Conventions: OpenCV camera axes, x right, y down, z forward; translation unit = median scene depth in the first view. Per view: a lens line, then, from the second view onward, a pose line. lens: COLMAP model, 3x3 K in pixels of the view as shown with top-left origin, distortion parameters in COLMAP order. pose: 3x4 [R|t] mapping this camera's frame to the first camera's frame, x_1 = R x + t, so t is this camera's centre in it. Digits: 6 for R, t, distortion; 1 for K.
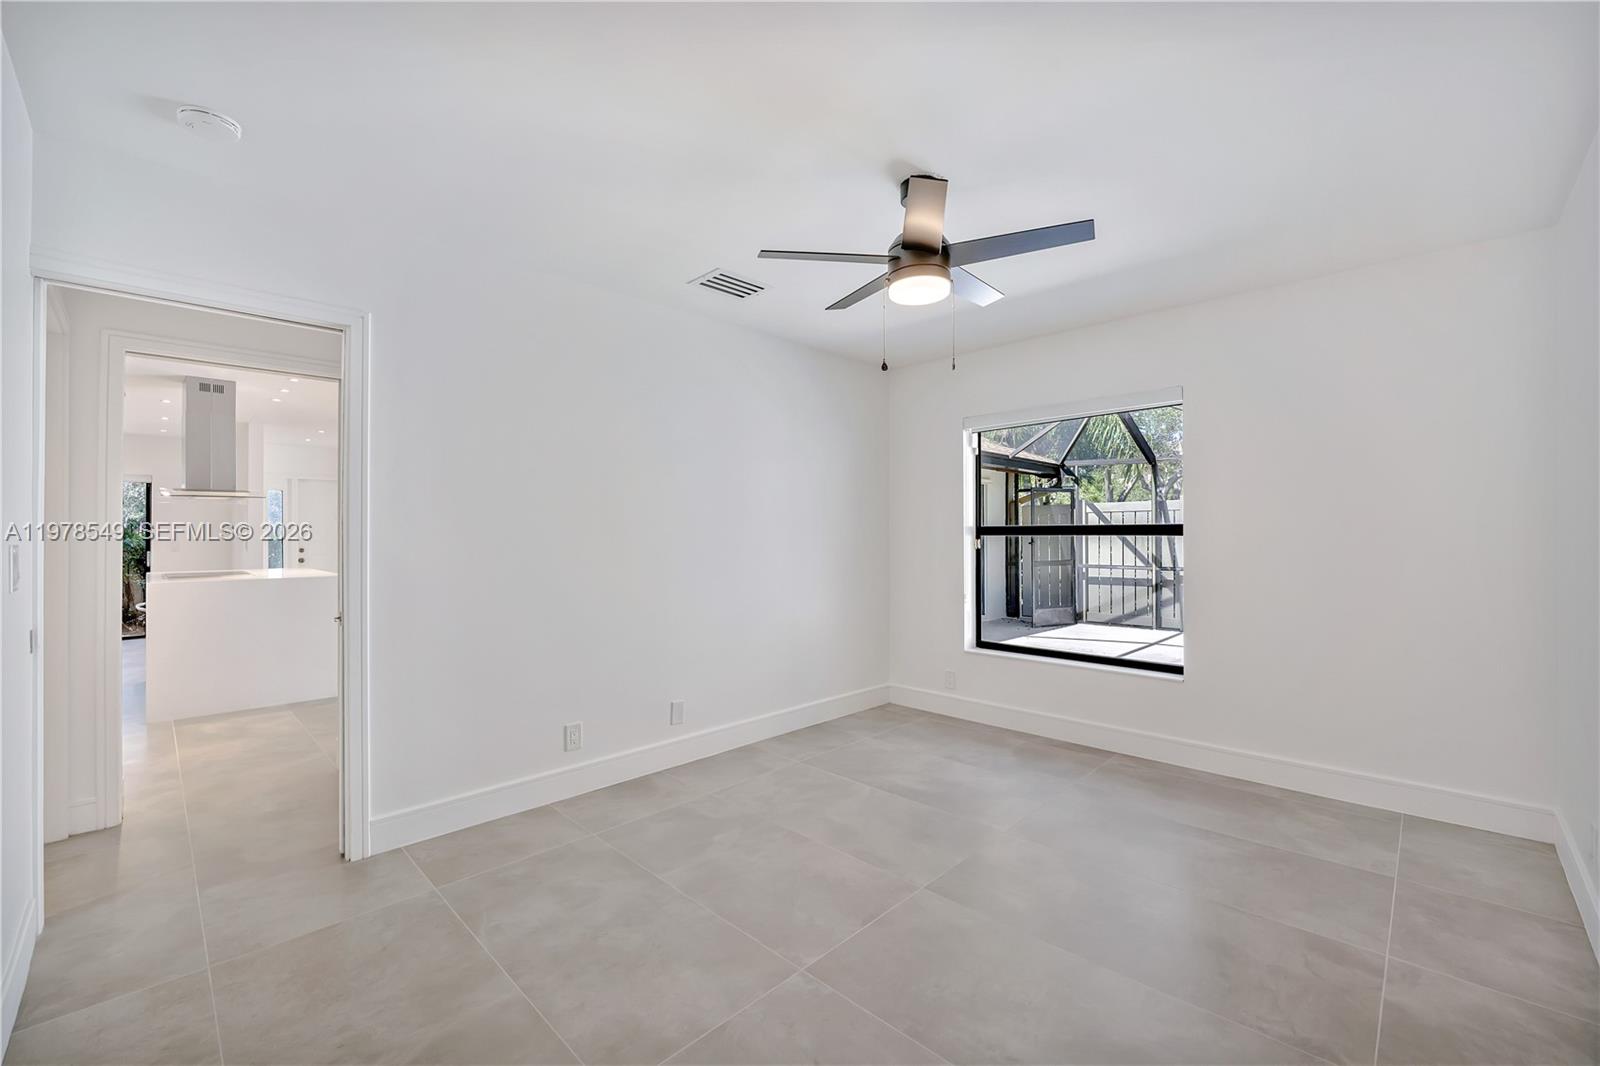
lens RADIAL K [[662.6, 0, 804.6], [0, 662.6, 529.2], [0, 0, 1]] dist [-0.014688, -0.000148]
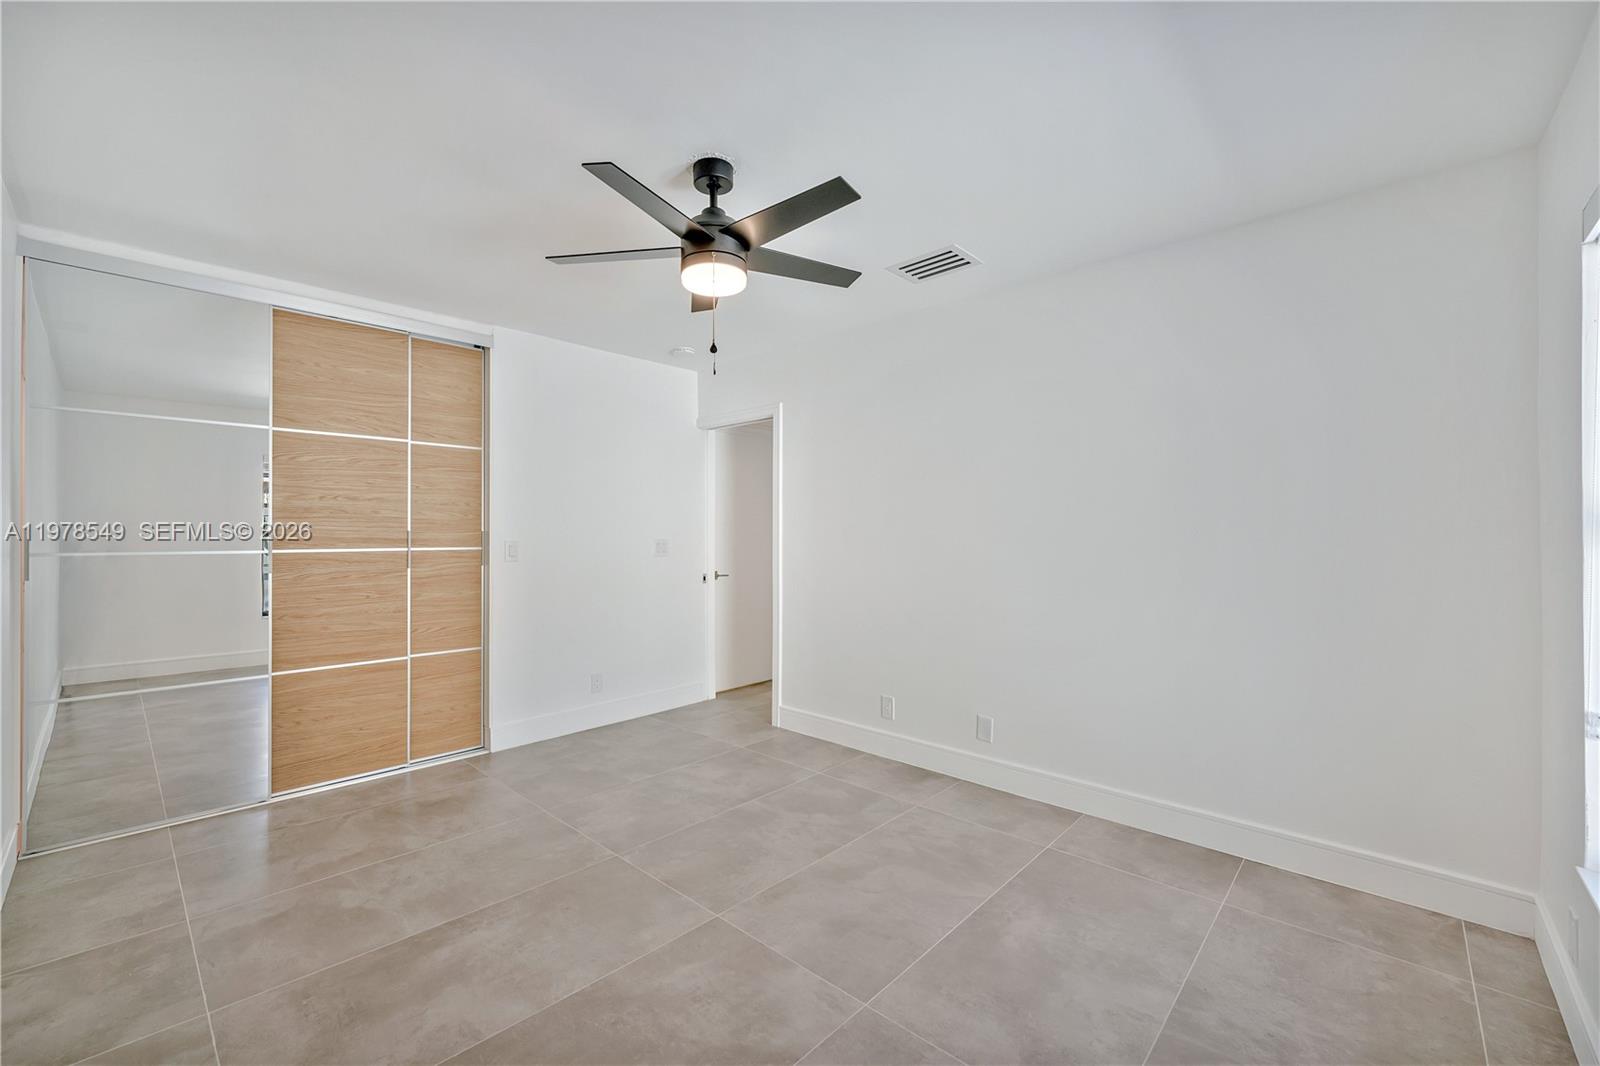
lens RADIAL K [[662.6, 0, 804.0], [0, 662.6, 535.4], [0, 0, 1]] dist [-0.014688, -0.000148]
pose [[0.027168, -0.000579, -0.999631, 0.844603], [-0.002023, 0.999998, -0.000635, 0.008453], [0.999629, 0.002039, 0.027167, 0.837159]]
